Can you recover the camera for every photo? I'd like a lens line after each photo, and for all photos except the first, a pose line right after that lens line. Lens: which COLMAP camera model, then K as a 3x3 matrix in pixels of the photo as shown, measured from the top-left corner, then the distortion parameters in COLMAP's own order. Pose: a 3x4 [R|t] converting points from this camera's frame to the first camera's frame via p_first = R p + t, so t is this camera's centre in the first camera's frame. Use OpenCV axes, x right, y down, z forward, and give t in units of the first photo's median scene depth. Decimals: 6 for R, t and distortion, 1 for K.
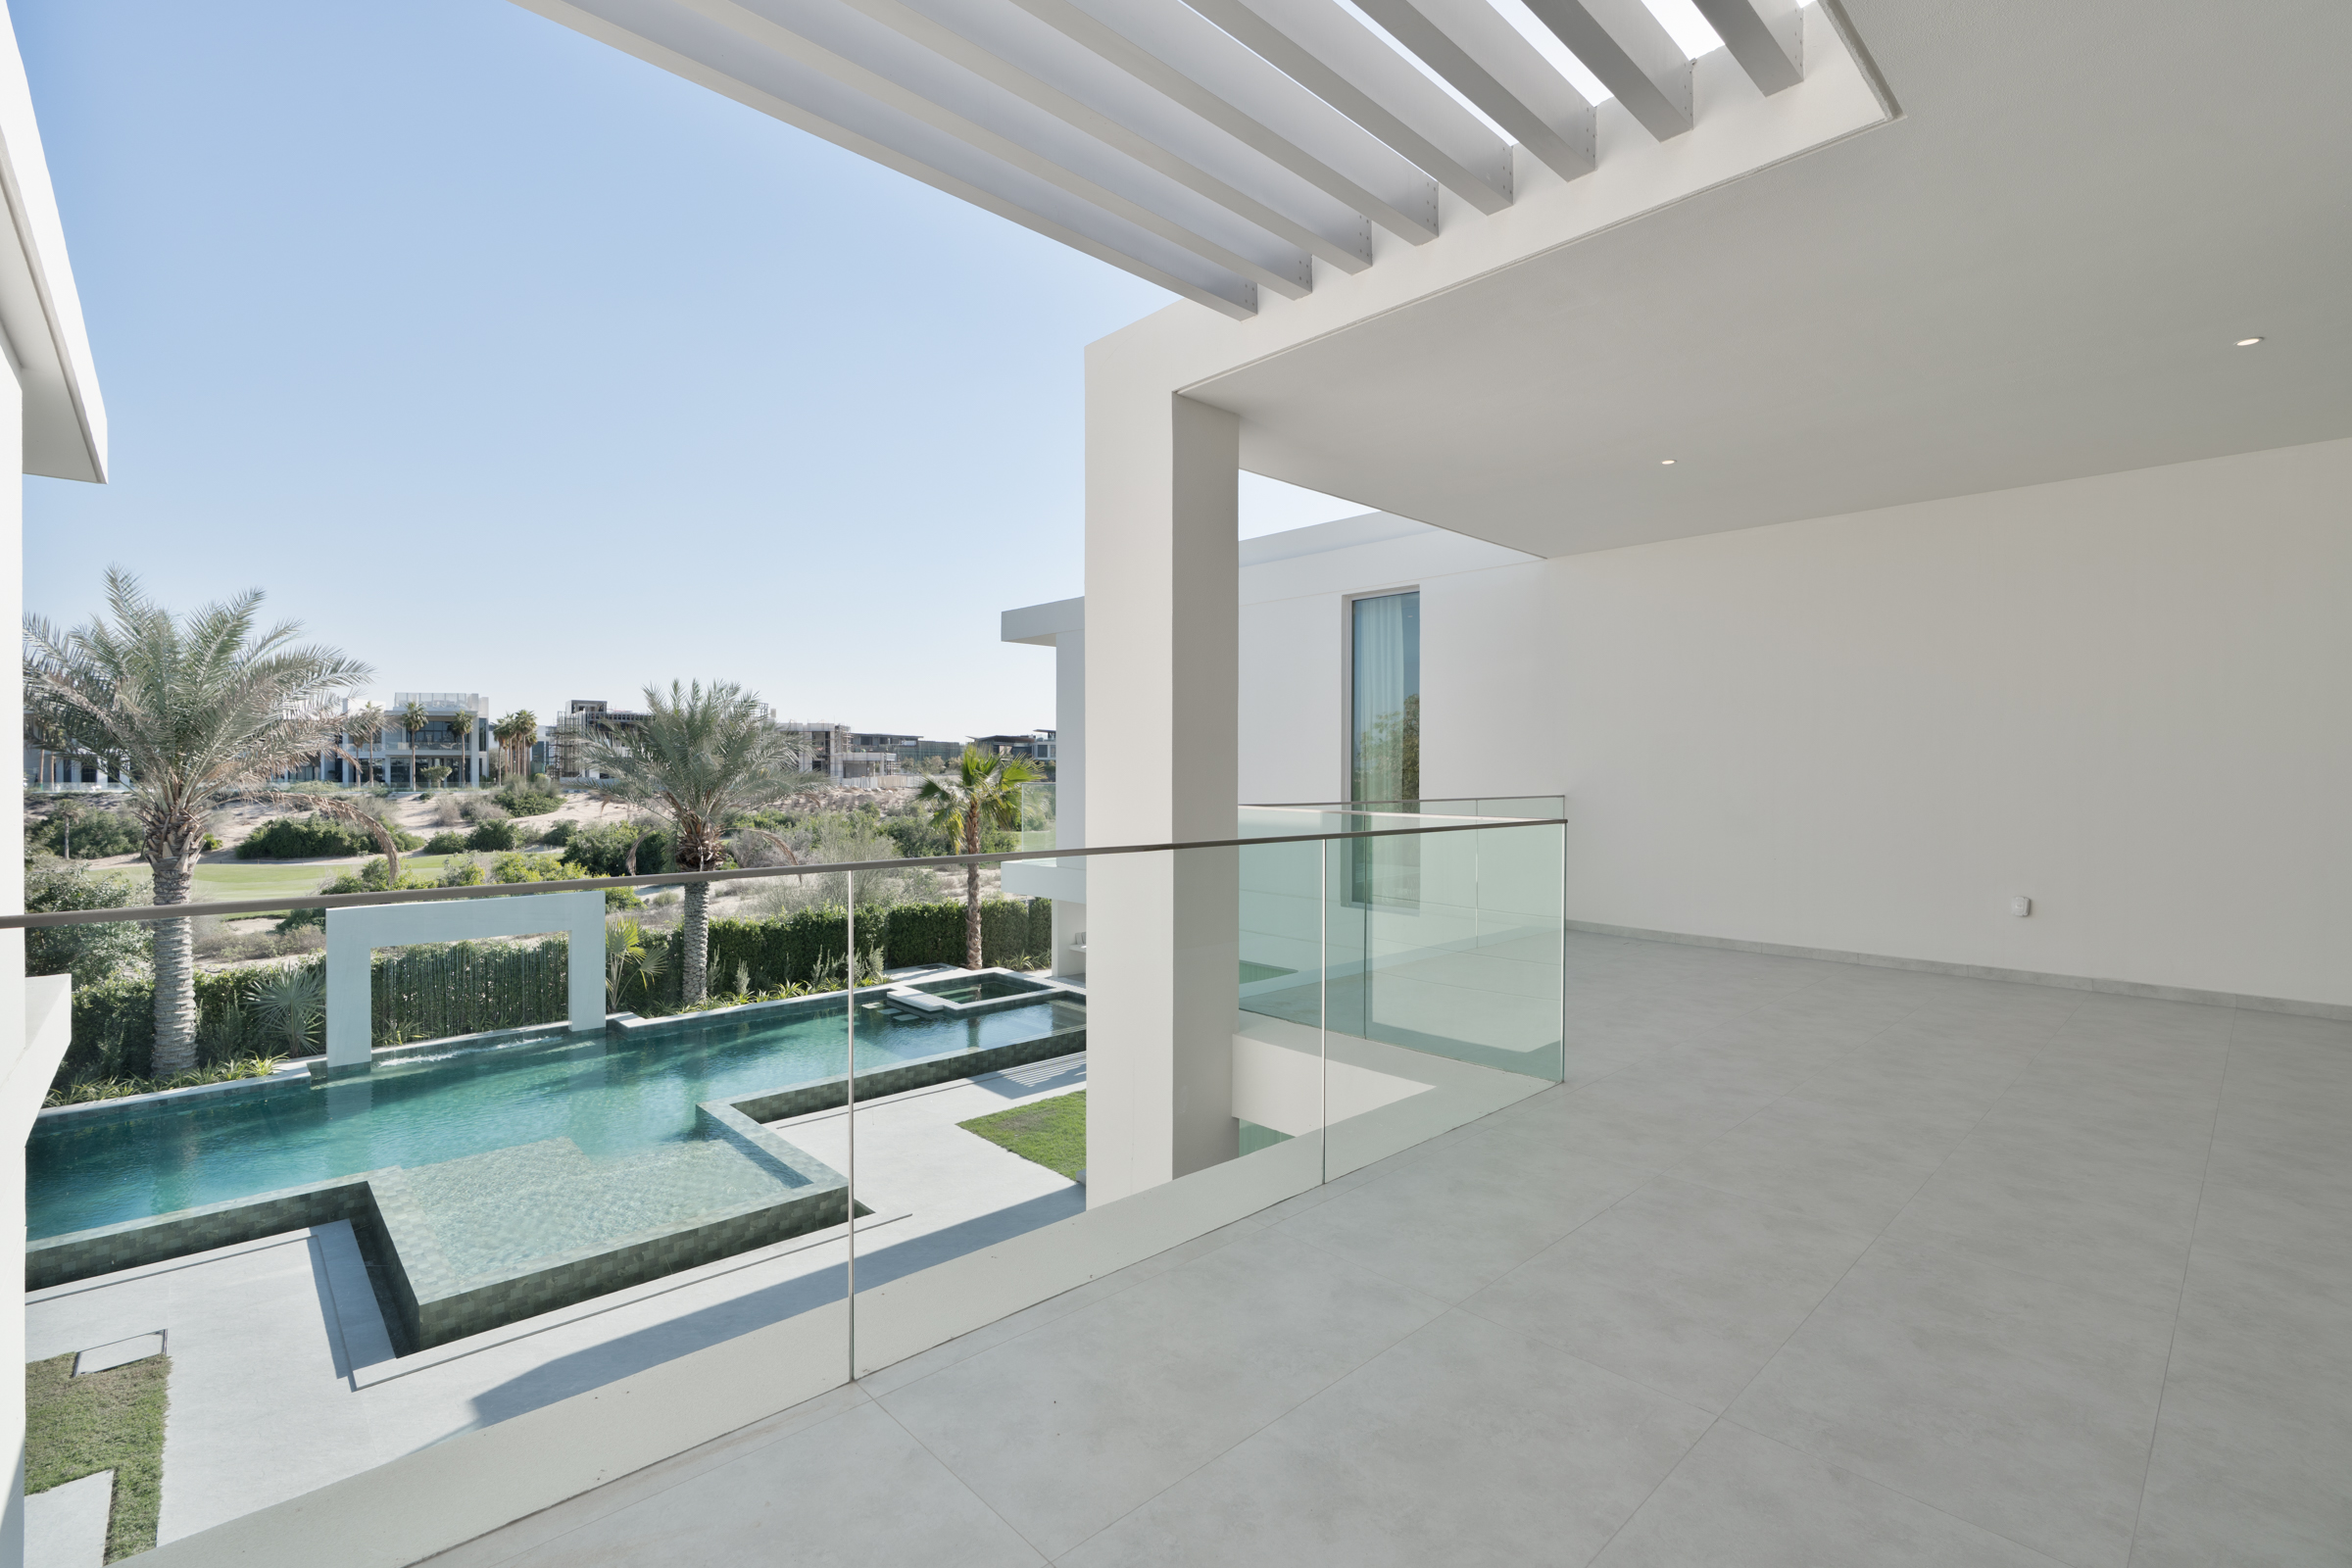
lens RADIAL K [[1056.1, 0, 1174.9], [0, 1056.1, 780.2], [0, 0, 1]] dist [-0.002401, -0.000265]
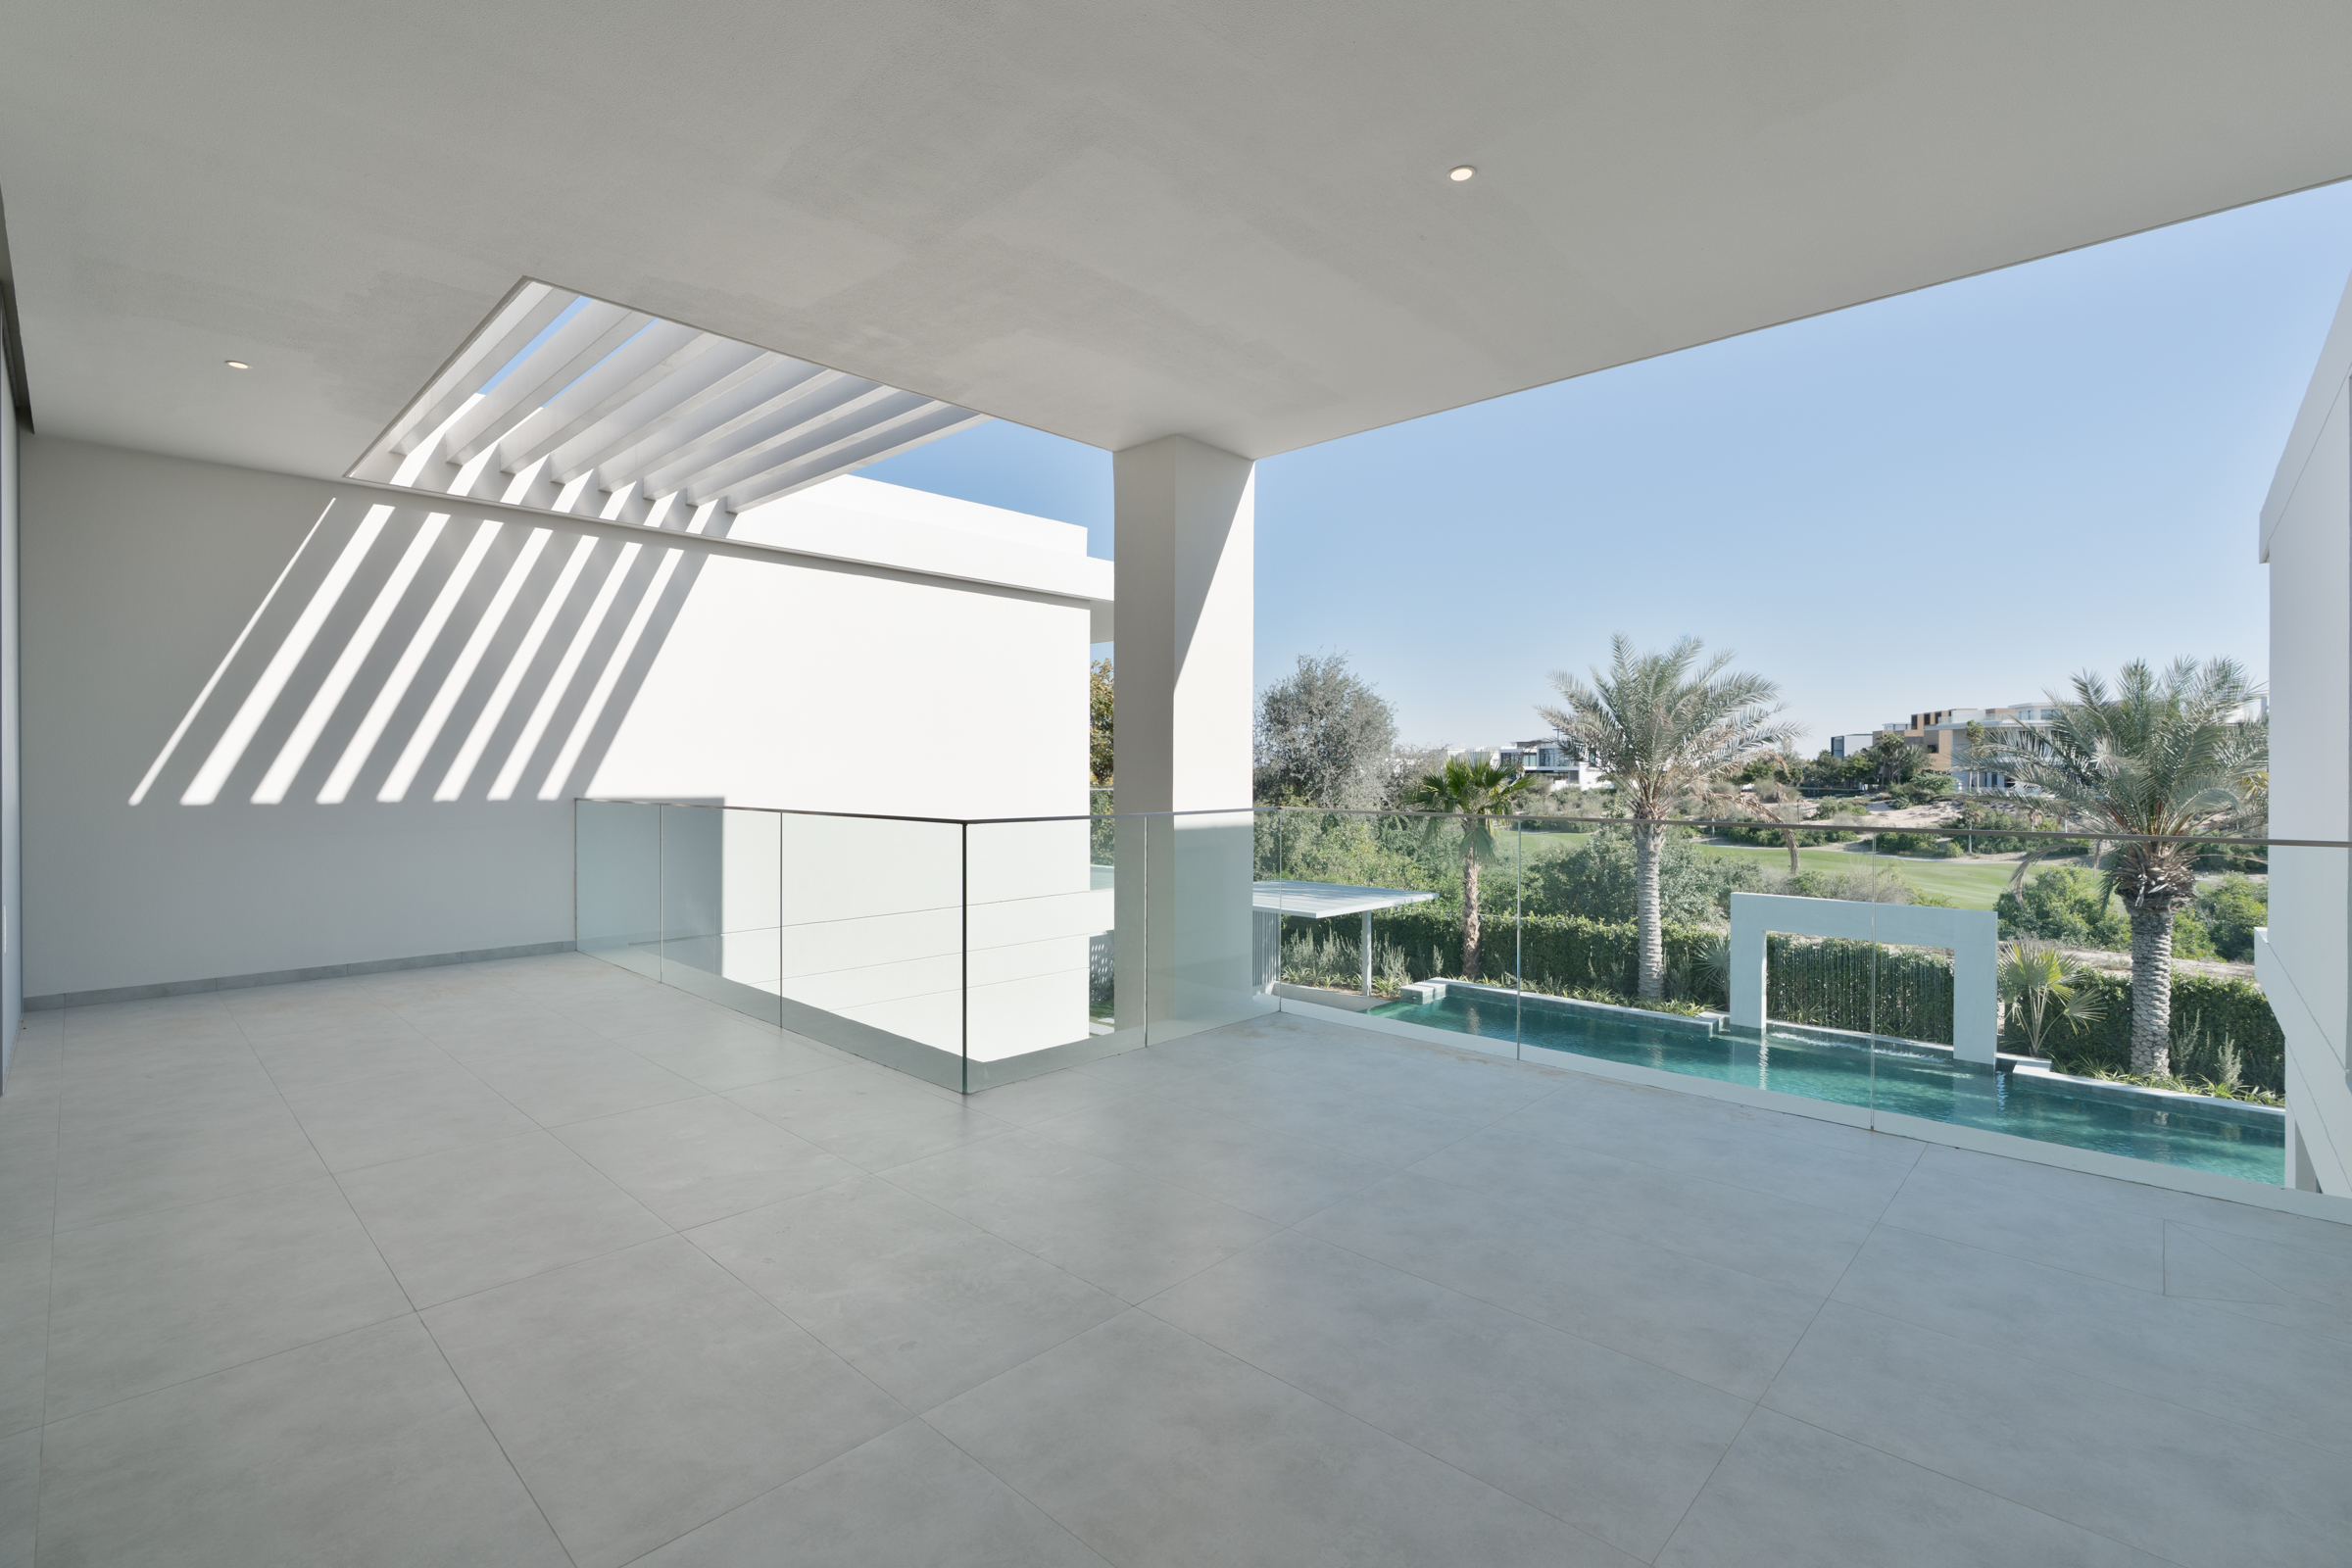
lens RADIAL K [[1056.1, 0, 1173.9], [0, 1056.1, 774.3], [0, 0, 1]] dist [-0.002401, -0.000265]
pose [[0.054900, 0.000562, -0.998492, 0.313517], [-0.013002, 0.999915, -0.000152, -0.001419], [0.998407, 0.012991, 0.054903, 0.265184]]
